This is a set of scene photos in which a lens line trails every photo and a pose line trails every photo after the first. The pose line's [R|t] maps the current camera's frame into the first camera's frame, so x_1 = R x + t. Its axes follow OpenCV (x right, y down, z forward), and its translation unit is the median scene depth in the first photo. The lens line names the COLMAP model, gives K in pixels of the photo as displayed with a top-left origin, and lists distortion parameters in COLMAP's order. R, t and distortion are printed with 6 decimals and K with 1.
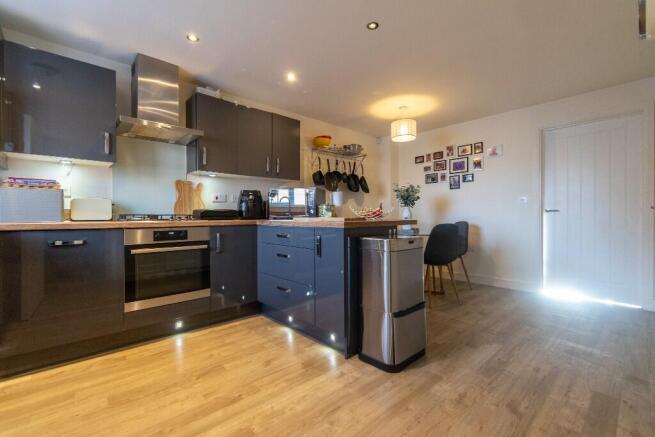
lens RADIAL K [[291.4, 0, 330.0], [0, 291.4, 215.4], [0, 0, 1]] dist [0.006226, -0.000960]
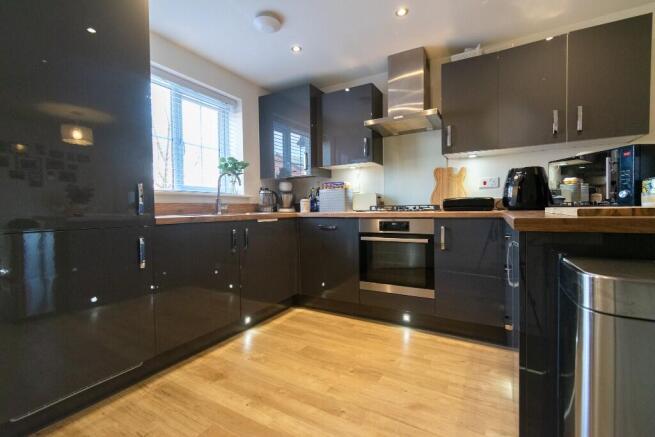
lens RADIAL K [[291.4, 0, 326.6], [0, 291.4, 216.6], [0, 0, 1]] dist [0.006226, -0.000960]
pose [[0.297403, 0.025766, -0.954404, 0.256598], [0.013607, 0.999420, 0.031221, 0.001048], [0.954655, -0.022272, 0.296880, 0.361378]]
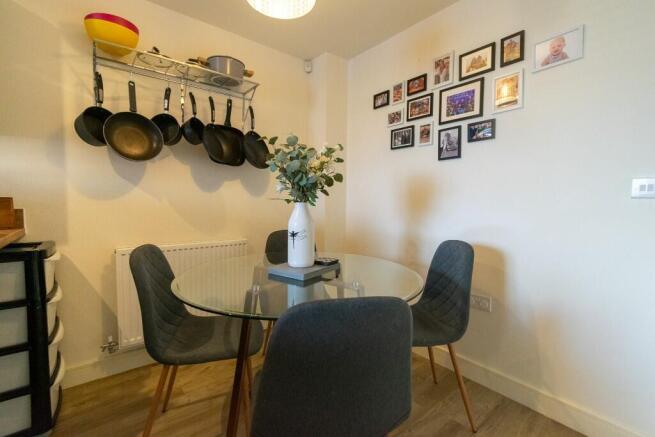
lens RADIAL K [[291.4, 0, 330.2], [0, 291.4, 216.1], [0, 0, 1]] dist [0.006226, -0.000960]
pose [[0.997879, 0.017546, -0.062686, 0.402409], [-0.013827, 0.998146, 0.059269, -0.043321], [0.063609, -0.058277, 0.996272, 0.795519]]
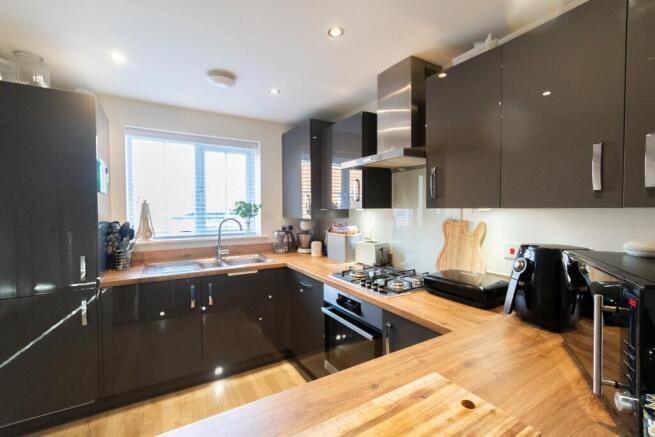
lens RADIAL K [[291.4, 0, 329.2], [0, 291.4, 219.4], [0, 0, 1]] dist [0.006226, -0.000960]
pose [[-0.203101, 0.038932, -0.978384, 0.161290], [0.004610, 0.999236, 0.038805, -0.139475], [0.979147, 0.003371, -0.203125, 0.827694]]
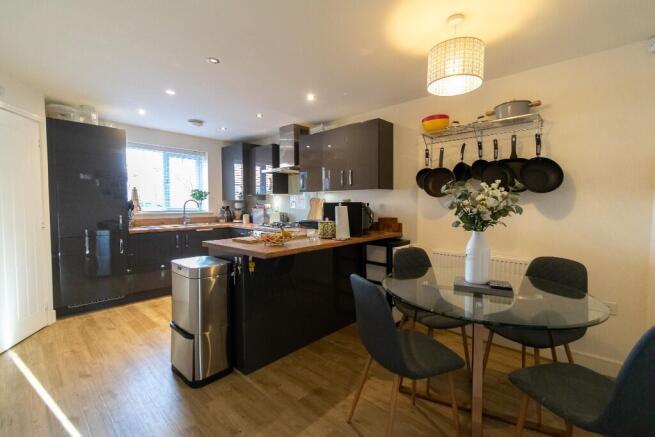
lens RADIAL K [[291.4, 0, 327.8], [0, 291.4, 217.8], [0, 0, 1]] dist [0.006226, -0.000960]
pose [[0.077852, 0.051624, -0.995627, 0.864946], [0.003196, 0.998640, 0.052030, -0.092860], [0.996960, -0.007232, 0.077582, 0.915816]]
